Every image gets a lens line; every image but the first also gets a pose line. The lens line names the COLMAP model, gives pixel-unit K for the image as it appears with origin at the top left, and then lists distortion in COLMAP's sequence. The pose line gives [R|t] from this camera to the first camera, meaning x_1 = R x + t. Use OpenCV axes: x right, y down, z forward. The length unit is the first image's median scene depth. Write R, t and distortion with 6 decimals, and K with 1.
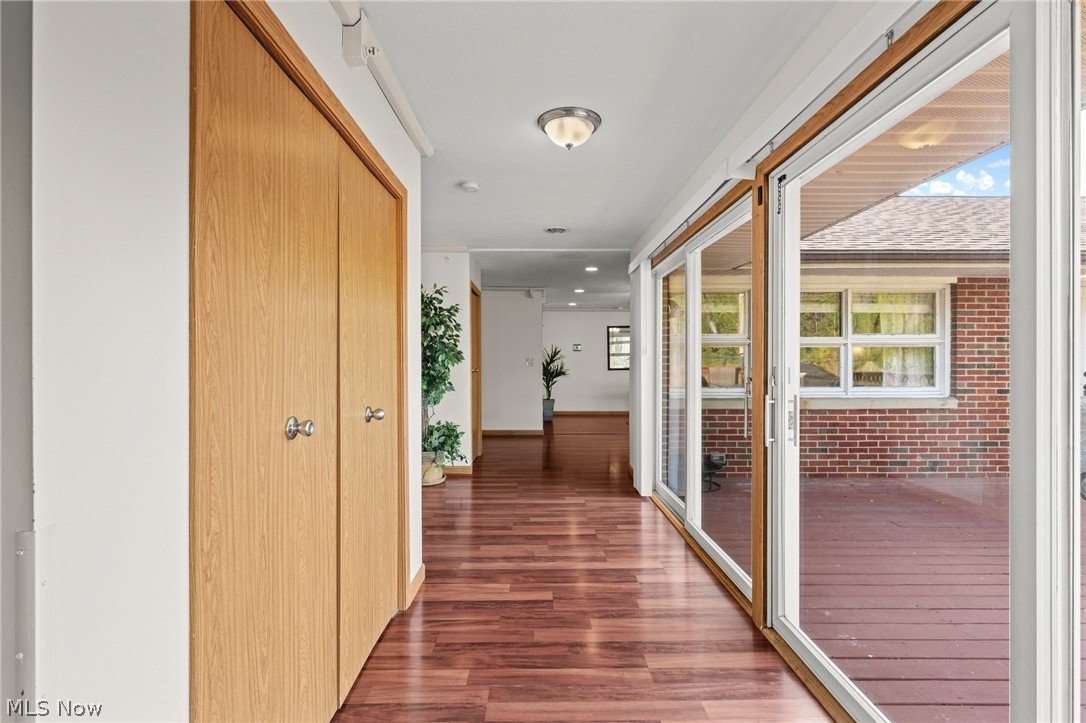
lens RADIAL K [[527.1, 0, 541.0], [0, 527.1, 366.4], [0, 0, 1]] dist [0.001117, 0.000627]
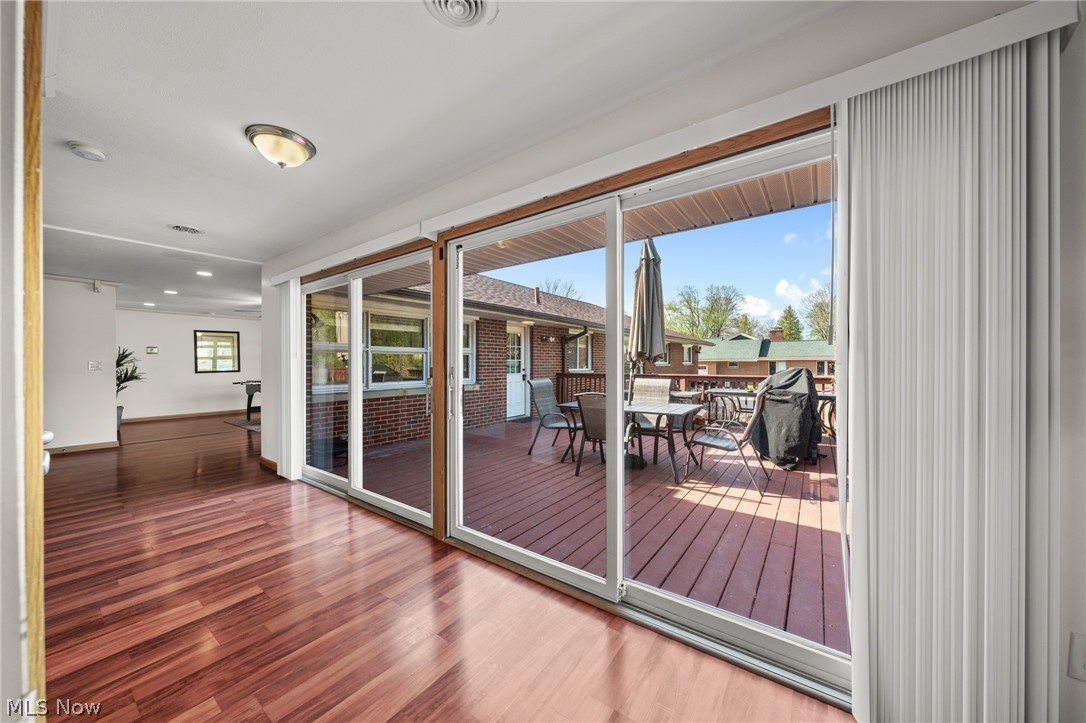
lens RADIAL K [[379.0, 0, 540.4], [0, 379.0, 367.1], [0, 0, 1]] dist [-0.000149, -0.000016]
pose [[0.600402, -0.009505, 0.799642, -0.181531], [0.011098, 0.999932, 0.003554, 0.000444], [-0.799621, 0.006740, 0.600467, 0.078977]]
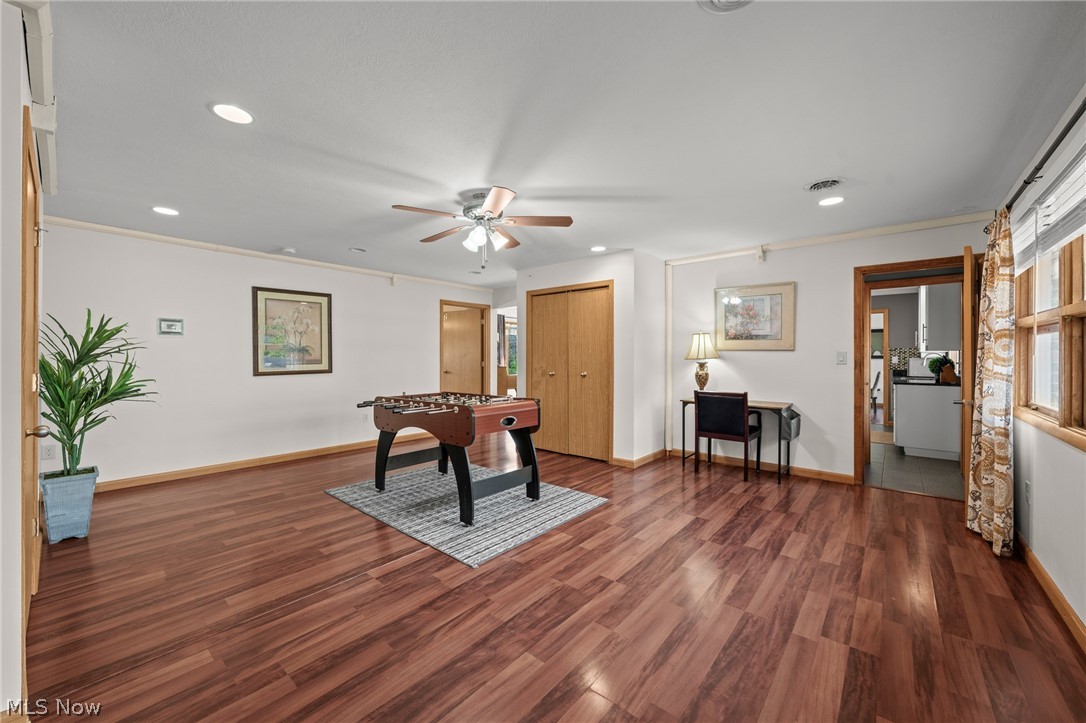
lens RADIAL K [[420.5, 0, 540.8], [0, 420.5, 356.0], [0, 0, 1]] dist [0.017300, 0.000145]
pose [[0.656830, 0.005108, 0.754021, 0.013293], [0.001822, 0.999963, -0.008361, -0.023494], [-0.754036, 0.006865, 0.656797, 1.678583]]
